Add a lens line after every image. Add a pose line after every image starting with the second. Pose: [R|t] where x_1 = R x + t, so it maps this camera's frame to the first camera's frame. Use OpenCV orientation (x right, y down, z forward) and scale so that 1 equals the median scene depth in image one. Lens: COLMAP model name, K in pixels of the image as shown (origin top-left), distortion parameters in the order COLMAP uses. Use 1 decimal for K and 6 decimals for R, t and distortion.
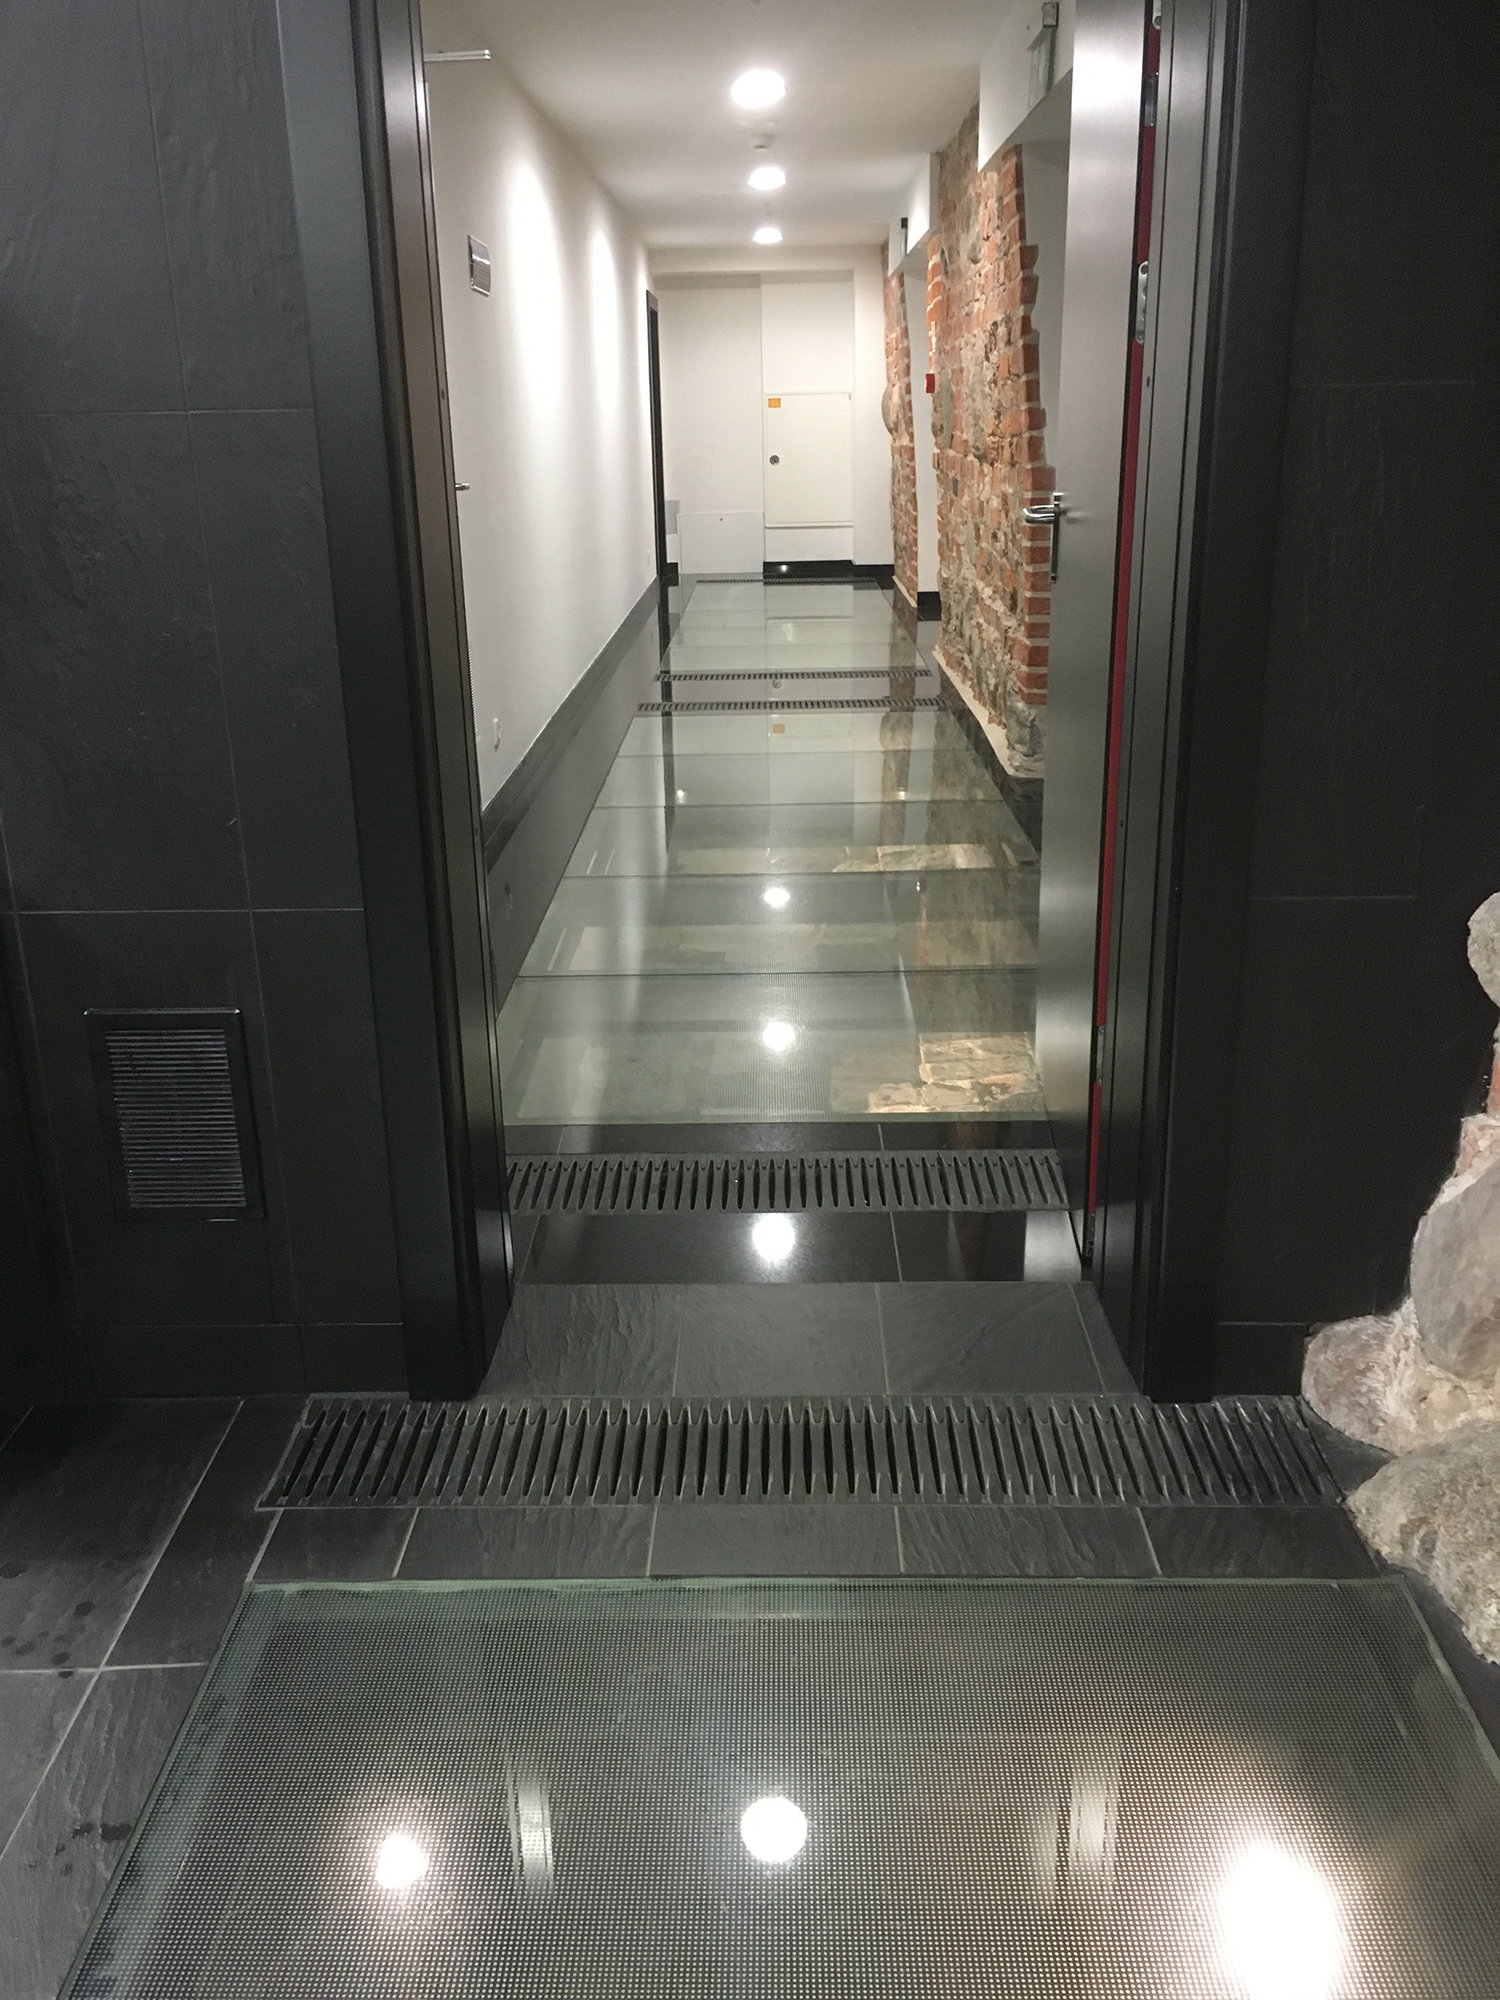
lens RADIAL K [[1689.0, 0, 750.0], [0, 1689.0, 1000.0], [0, 0, 1]] dist [0.005597, -0.003318]
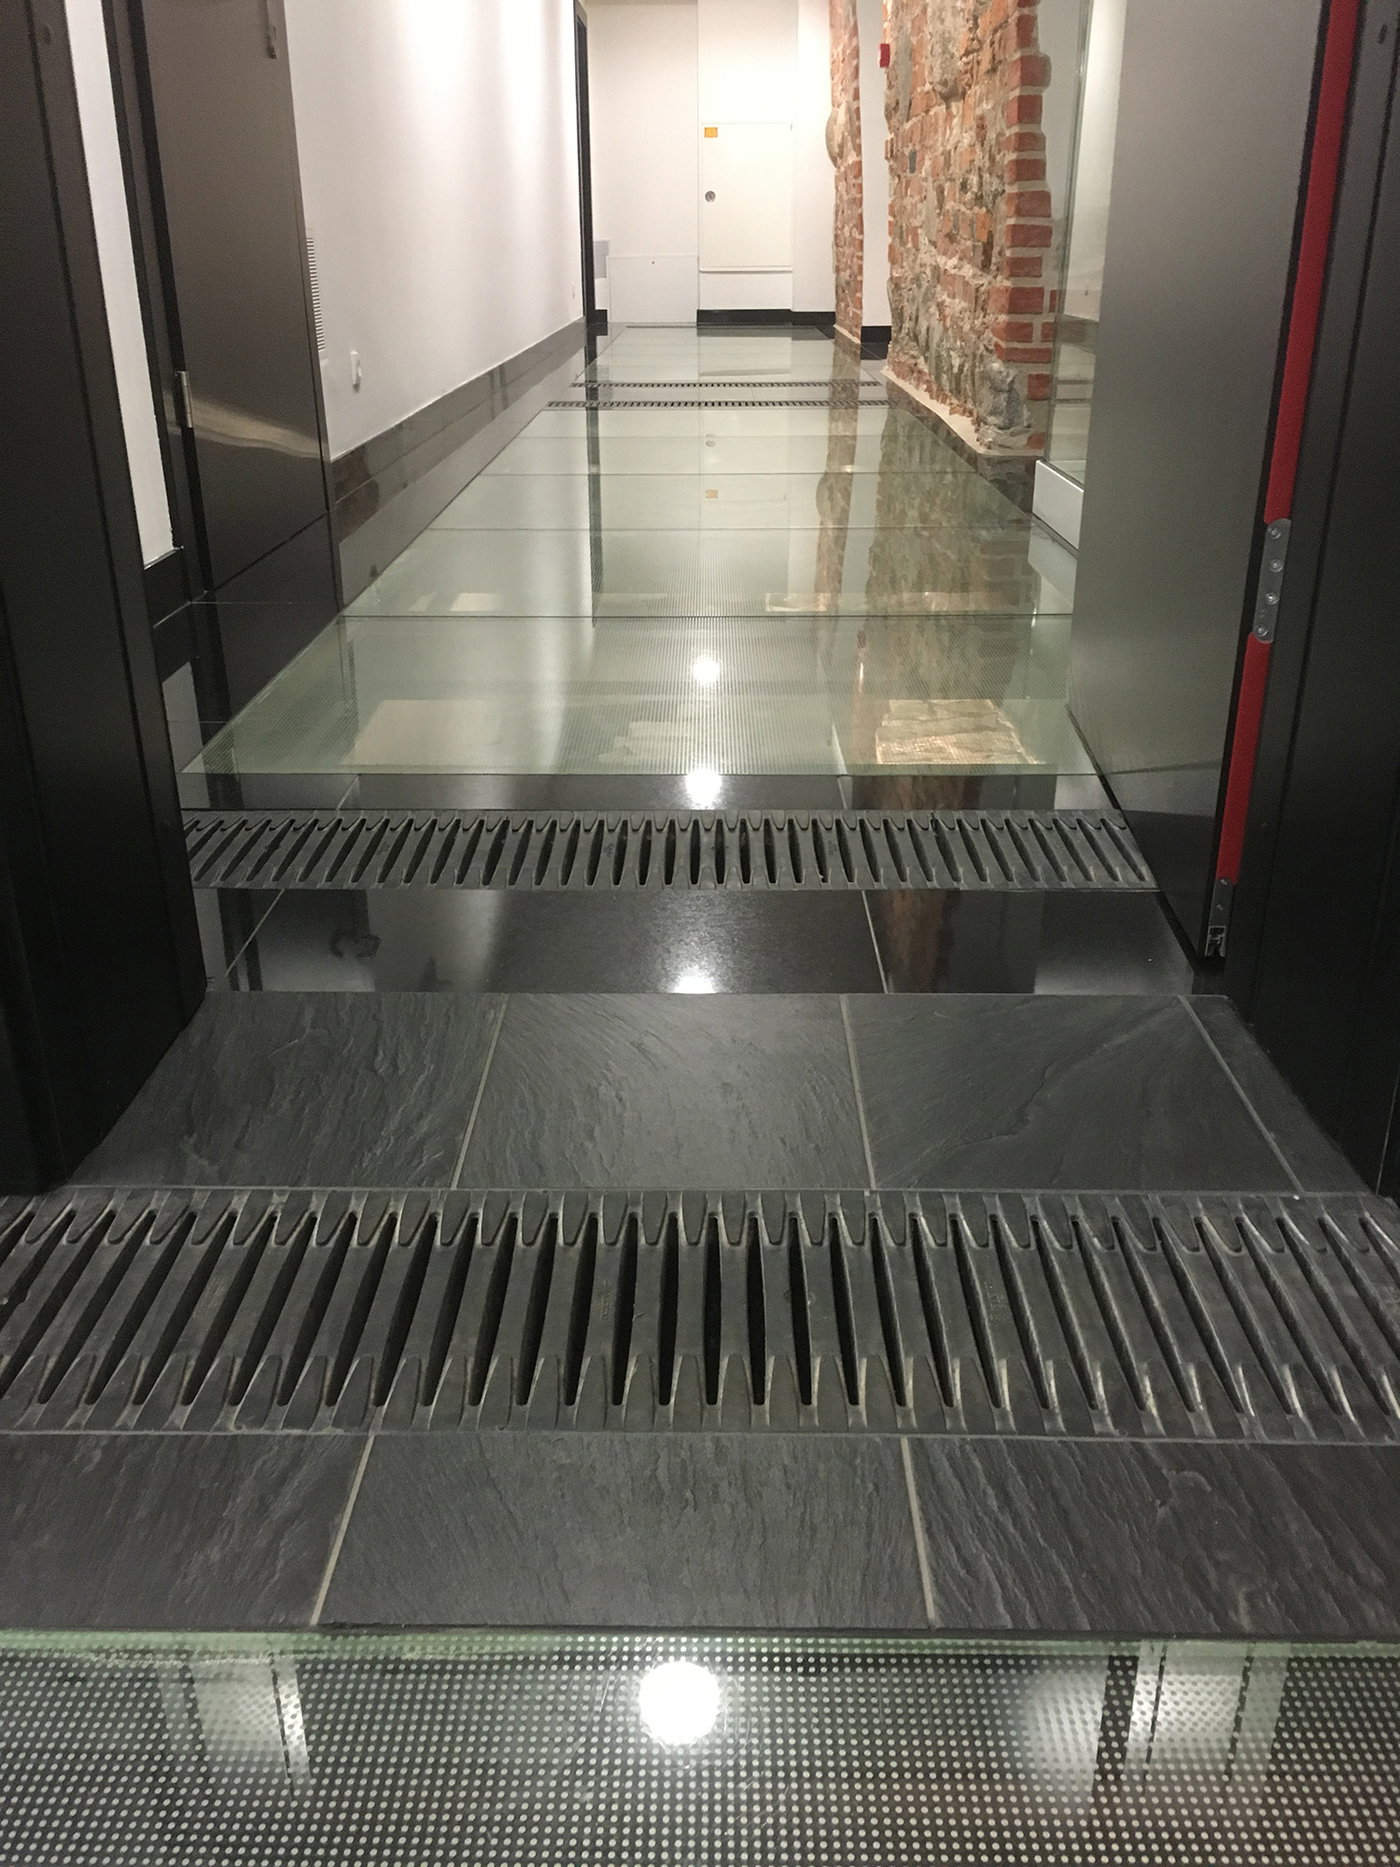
lens RADIAL K [[1576.7, 0, 700.0], [0, 1576.7, 933.5], [0, 0, 1]] dist [0.005597, -0.003318]
pose [[0.999881, 0.011236, 0.010571, 0.011213], [-0.012022, 0.996922, 0.077467, 0.057816], [-0.009668, -0.077585, 0.996939, 0.256028]]
